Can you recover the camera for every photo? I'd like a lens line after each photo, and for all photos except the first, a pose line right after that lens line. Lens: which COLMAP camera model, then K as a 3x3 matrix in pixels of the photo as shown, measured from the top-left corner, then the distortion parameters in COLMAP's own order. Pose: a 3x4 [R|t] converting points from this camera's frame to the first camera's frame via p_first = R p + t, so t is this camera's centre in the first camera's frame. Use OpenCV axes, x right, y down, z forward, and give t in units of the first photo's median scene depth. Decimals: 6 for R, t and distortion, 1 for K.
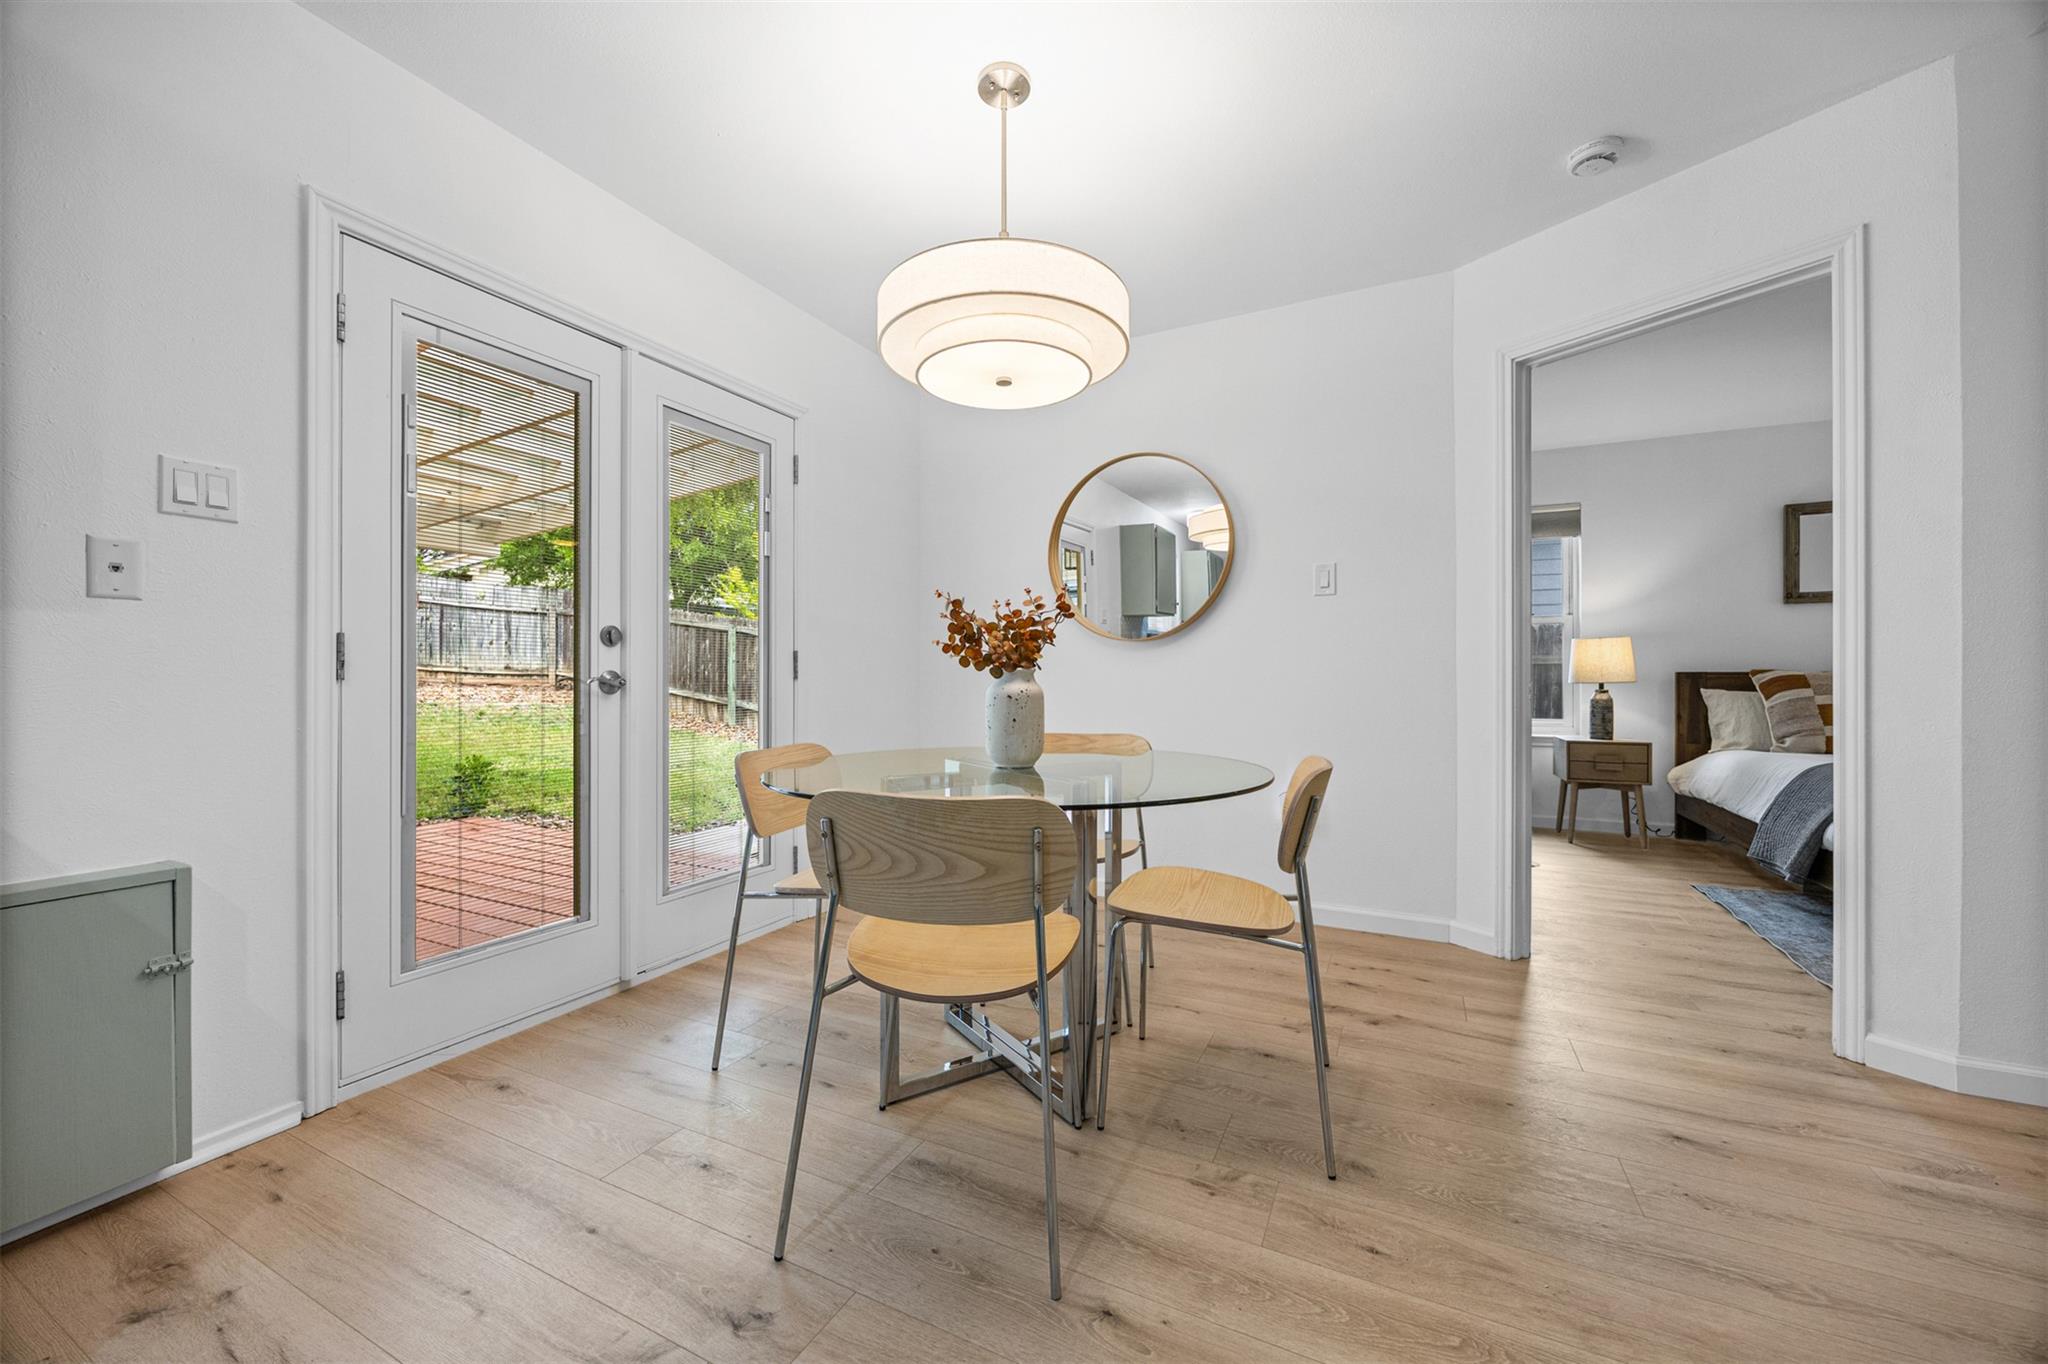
lens RADIAL K [[778.5, 0, 1020.8], [0, 778.5, 673.9], [0, 0, 1]] dist [-0.002006, 0.000003]
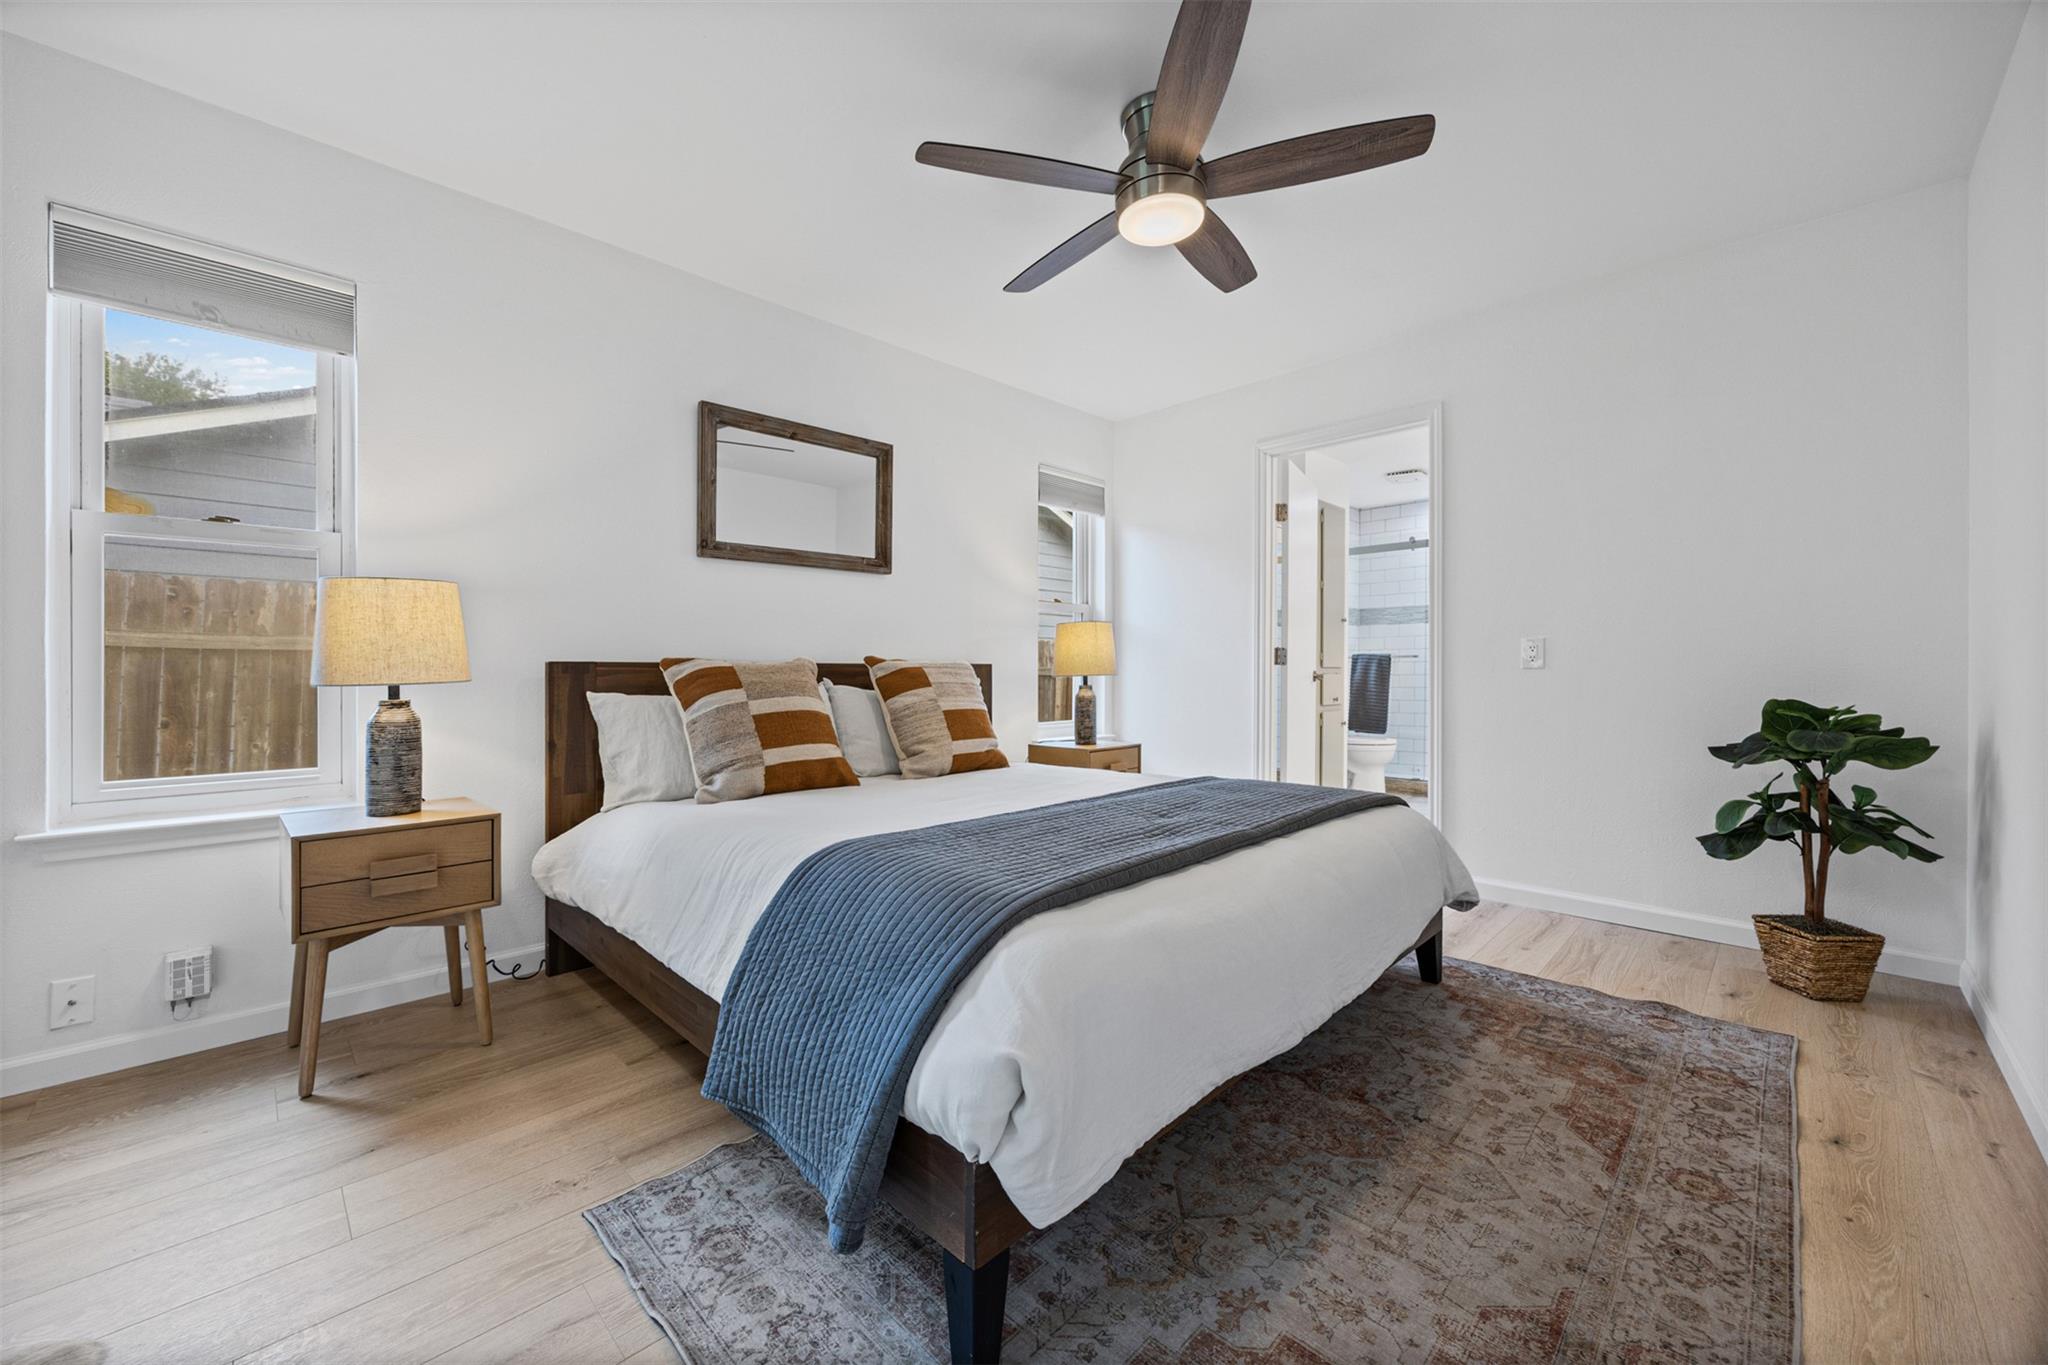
lens RADIAL K [[778.5, 0, 1018.1], [0, 778.5, 670.7], [0, 0, 1]] dist [-0.002006, 0.000003]
pose [[0.314534, 0.001678, 0.949245, 0.453223], [-0.000471, 0.999999, -0.001611, 0.004647], [-0.949246, 0.000060, 0.314534, 0.543421]]
